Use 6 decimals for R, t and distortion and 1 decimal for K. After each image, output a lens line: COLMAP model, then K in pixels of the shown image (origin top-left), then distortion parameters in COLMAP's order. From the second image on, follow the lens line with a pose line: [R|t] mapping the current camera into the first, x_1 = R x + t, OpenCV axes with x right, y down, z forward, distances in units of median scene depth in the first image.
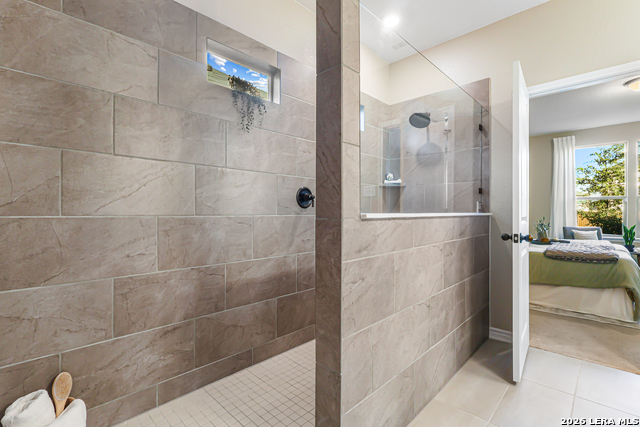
lens RADIAL K [[296.3, 0, 317.4], [0, 296.3, 214.3], [0, 0, 1]] dist [0.001992, -0.001503]
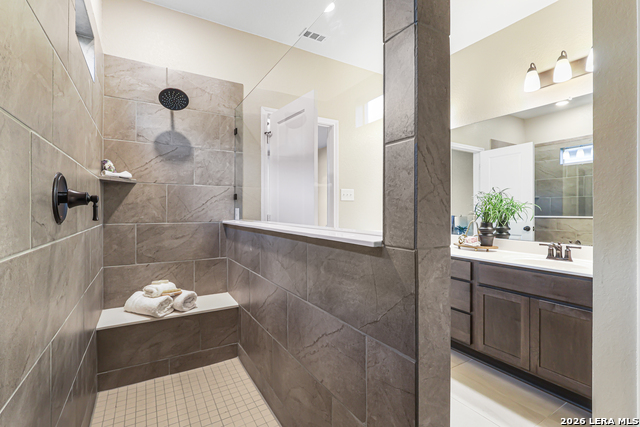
lens RADIAL K [[296.3, 0, 317.6], [0, 296.3, 210.8], [0, 0, 1]] dist [0.001992, -0.001503]
pose [[0.272336, -0.002887, 0.962198, -0.308432], [0.006471, 0.999978, 0.001169, -0.032109], [-0.962180, 0.005908, 0.272349, 0.478196]]
